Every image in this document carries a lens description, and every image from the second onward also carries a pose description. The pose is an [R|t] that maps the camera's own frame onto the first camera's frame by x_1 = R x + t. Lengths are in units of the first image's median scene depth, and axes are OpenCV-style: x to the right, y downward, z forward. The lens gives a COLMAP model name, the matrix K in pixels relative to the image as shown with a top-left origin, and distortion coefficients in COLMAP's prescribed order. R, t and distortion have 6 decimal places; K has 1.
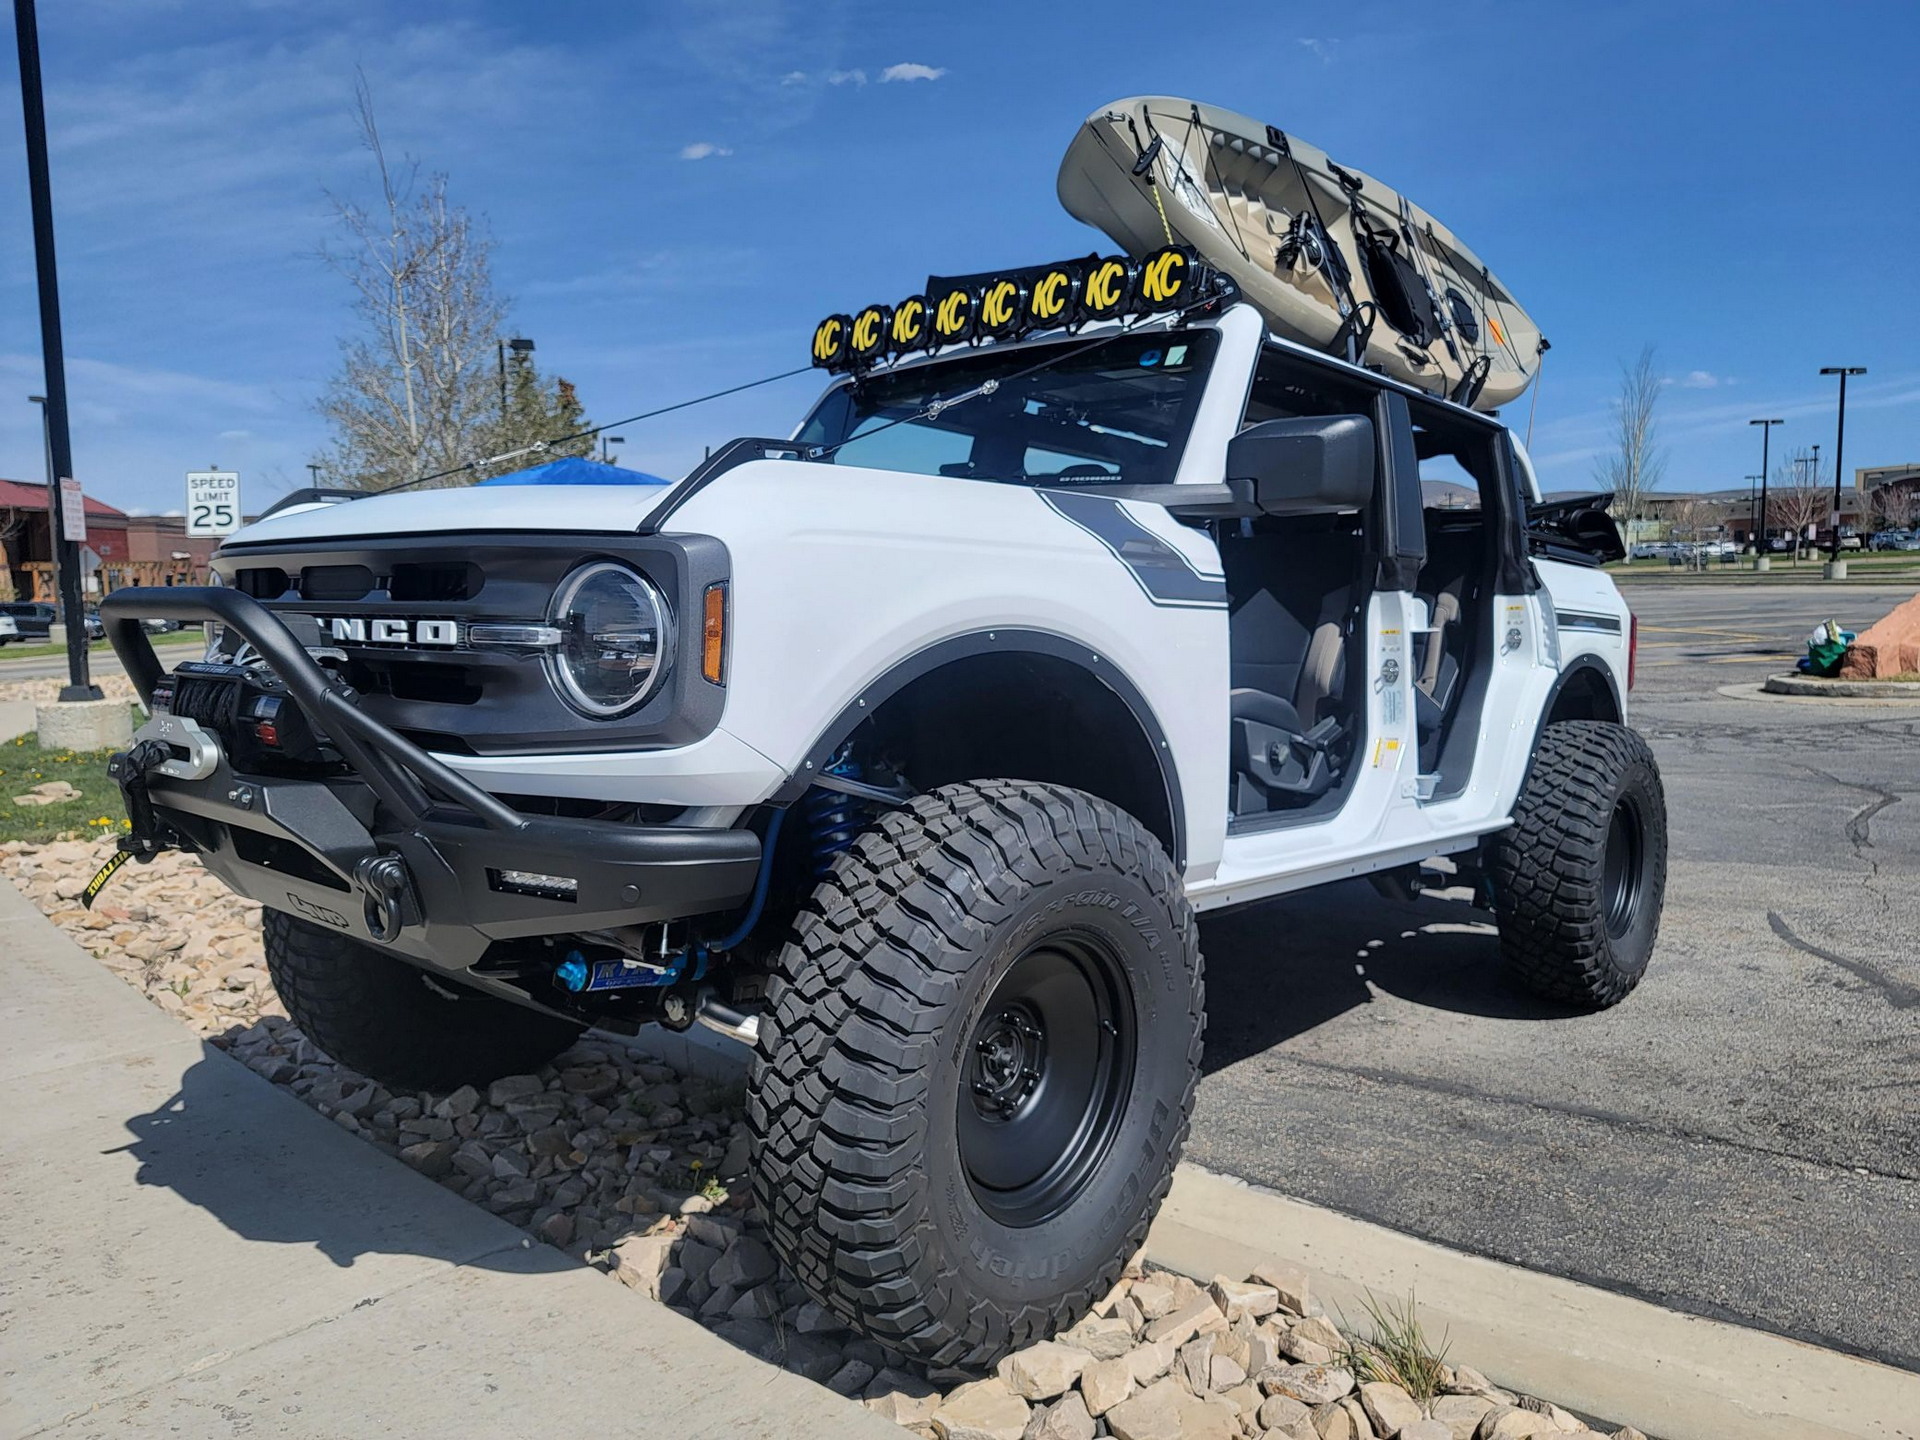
lens RADIAL K [[1333.4, 0, 960.0], [0, 1333.4, 720.0], [0, 0, 1]] dist [0.045480, -0.001792]
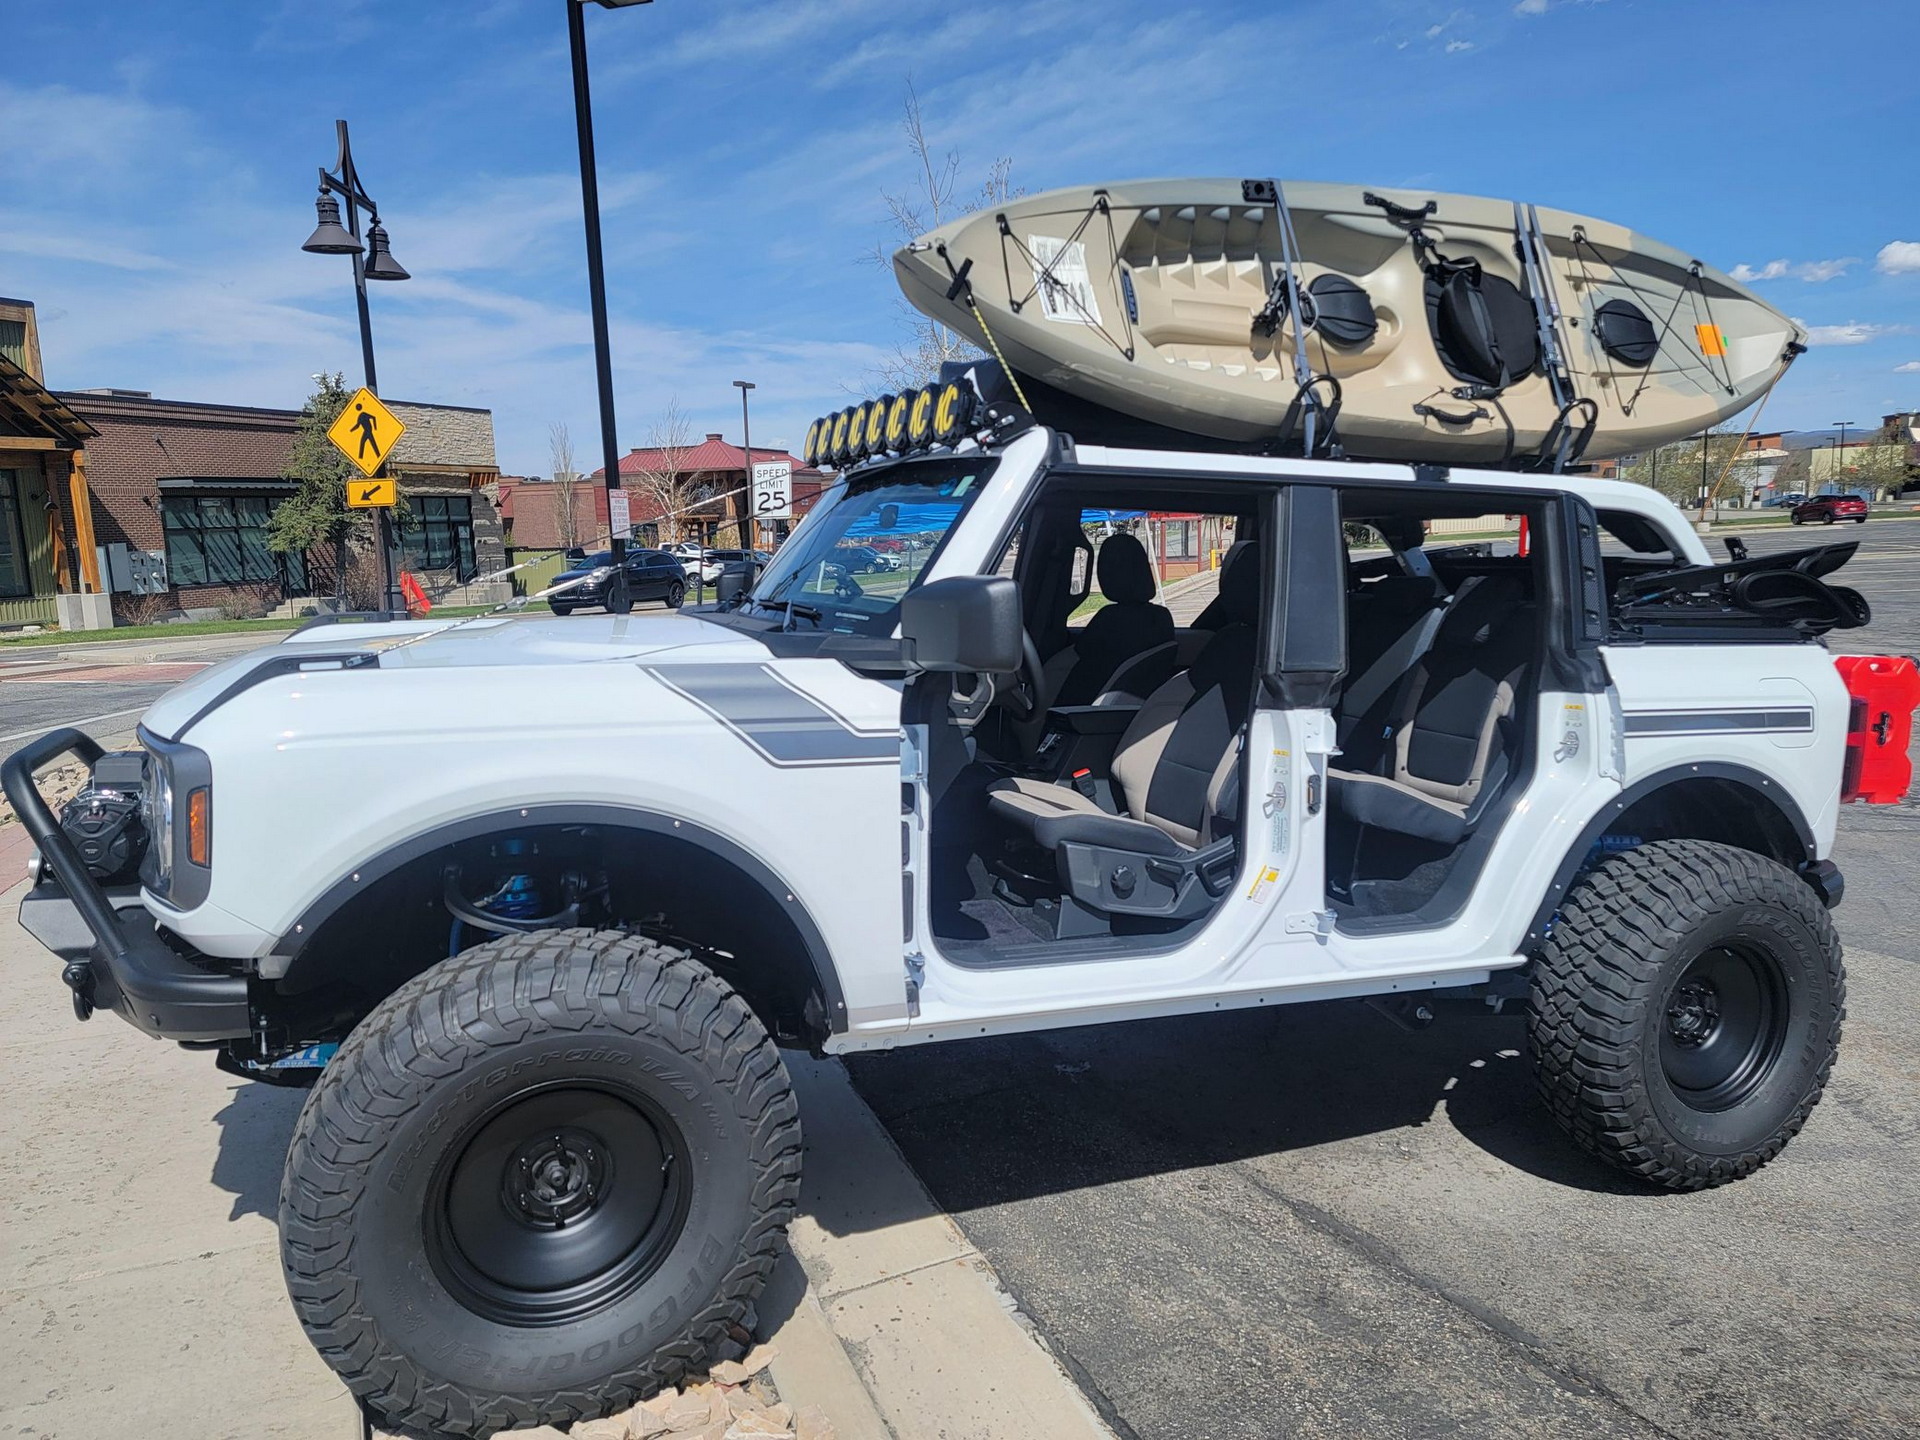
lens RADIAL K [[1333.4, 0, 960.0], [0, 1333.4, 720.0], [0, 0, 1]] dist [0.045480, -0.001792]
pose [[0.900570, 0.058364, -0.430774, 0.526829], [-0.034395, 0.997406, 0.063229, -0.141539], [0.433347, -0.042126, 0.900242, 0.085747]]
